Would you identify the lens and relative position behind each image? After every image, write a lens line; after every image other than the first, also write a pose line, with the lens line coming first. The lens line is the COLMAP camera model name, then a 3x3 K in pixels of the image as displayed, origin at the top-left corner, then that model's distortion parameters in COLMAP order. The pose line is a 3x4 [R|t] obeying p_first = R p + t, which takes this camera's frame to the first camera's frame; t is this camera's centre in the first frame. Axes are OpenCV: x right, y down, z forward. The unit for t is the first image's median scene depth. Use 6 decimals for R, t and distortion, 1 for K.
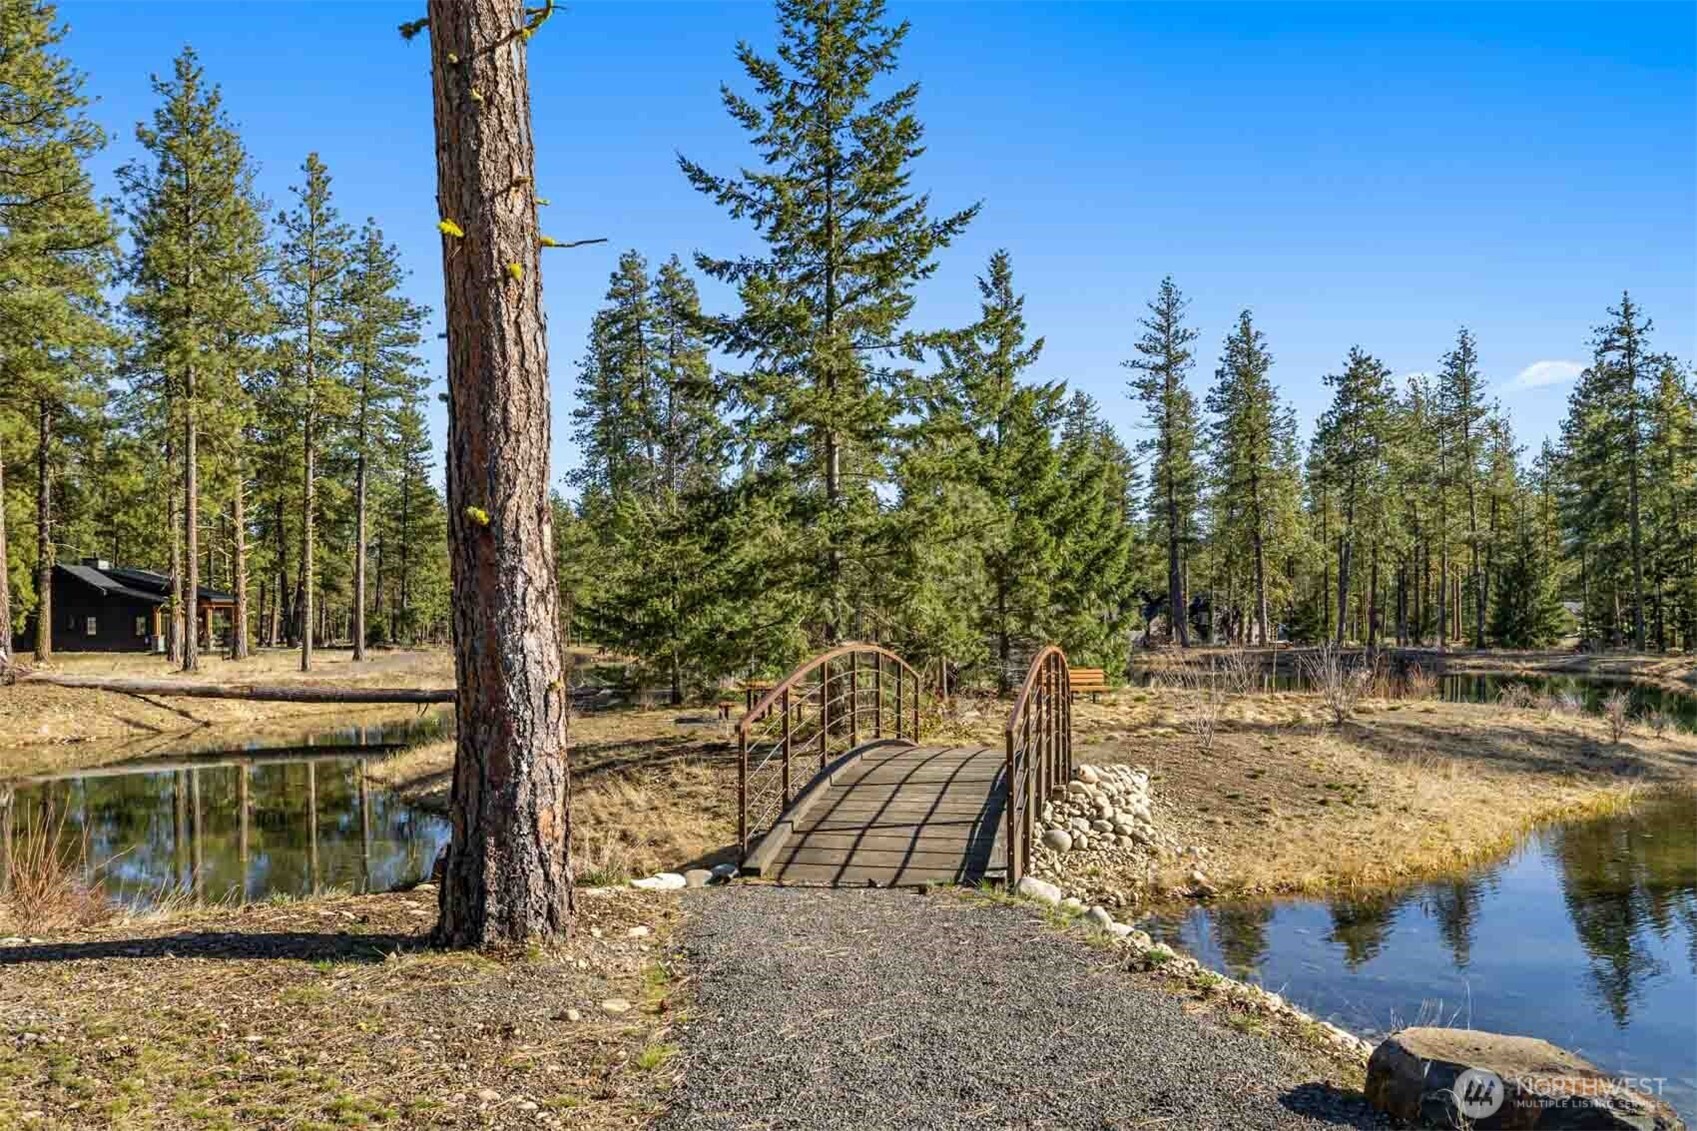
lens RADIAL K [[1624.6, 0, 848.5], [0, 1624.6, 565.5], [0, 0, 1]] dist [0.109063, -0.001310]
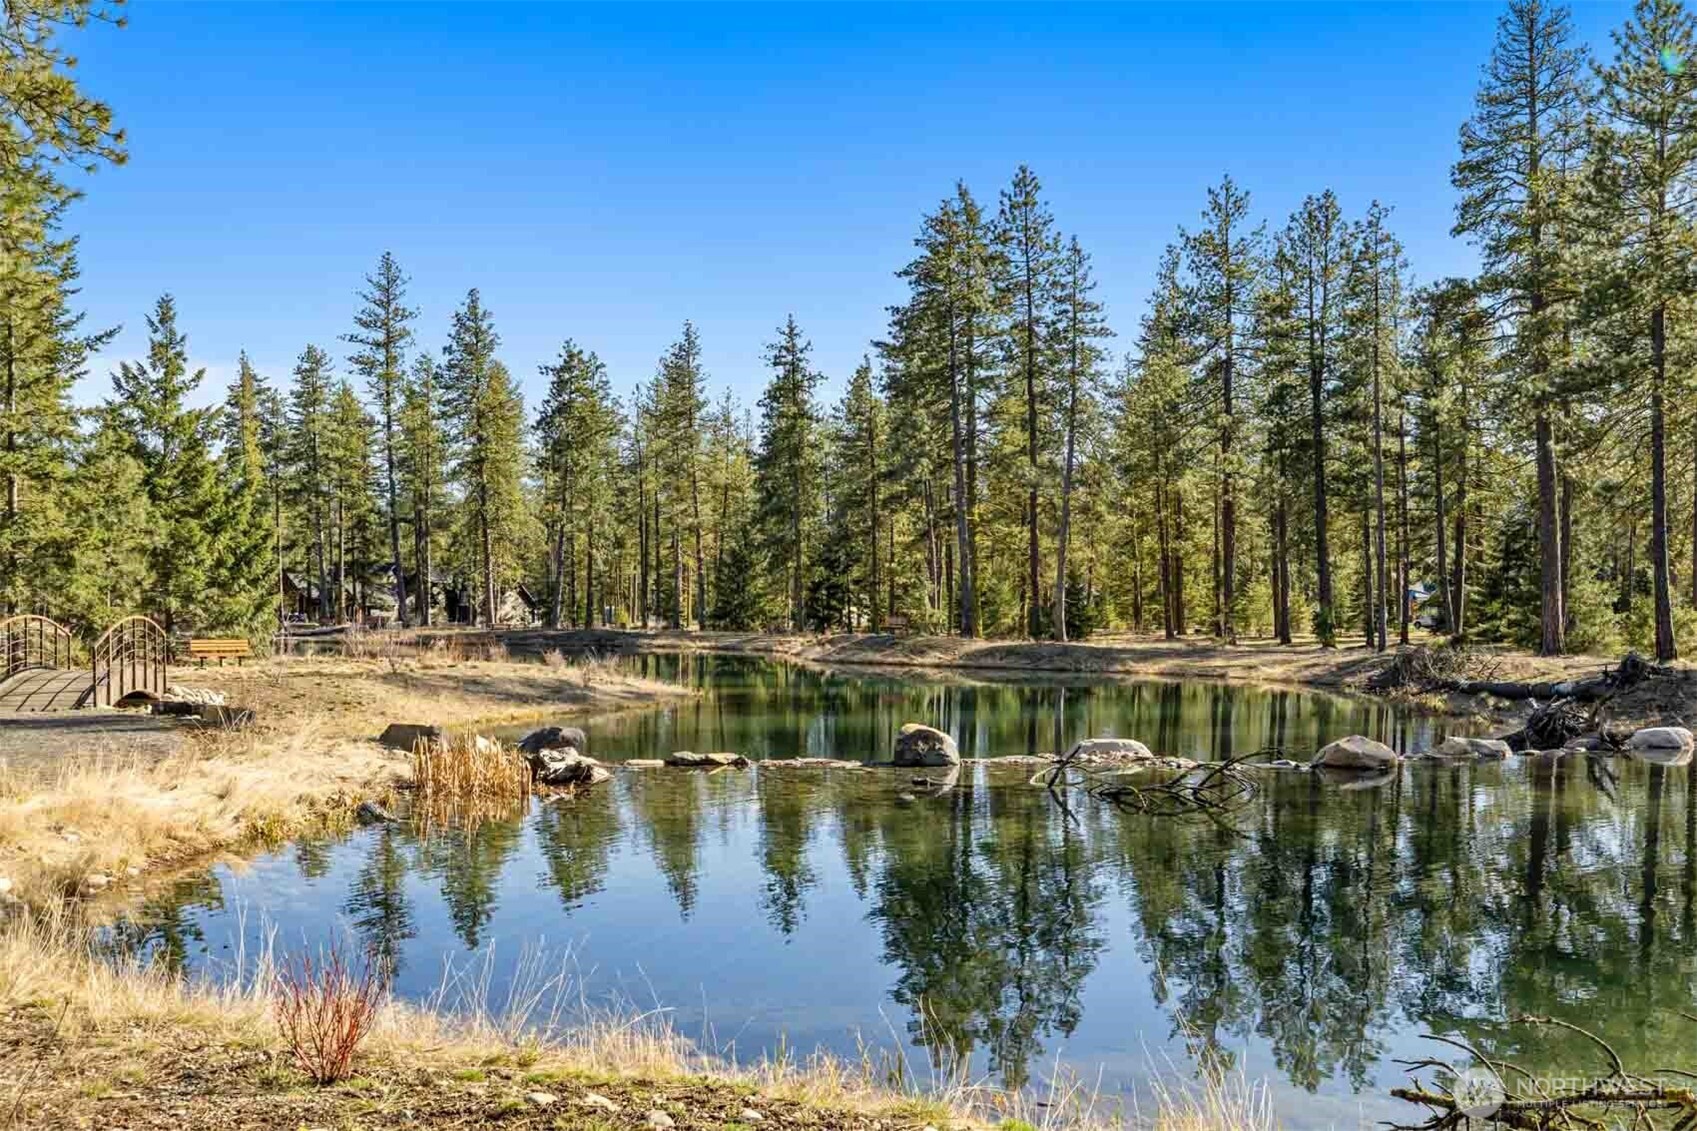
lens RADIAL K [[1734.8, 0, 848.6], [0, 1734.8, 657.6], [0, 0, 1]] dist [0.004929, 0.023098]
pose [[0.904630, -0.000327, 0.426198, 0.001828], [-0.027871, 0.997814, 0.059923, -0.015871], [-0.425286, -0.066087, 0.902643, -0.394662]]
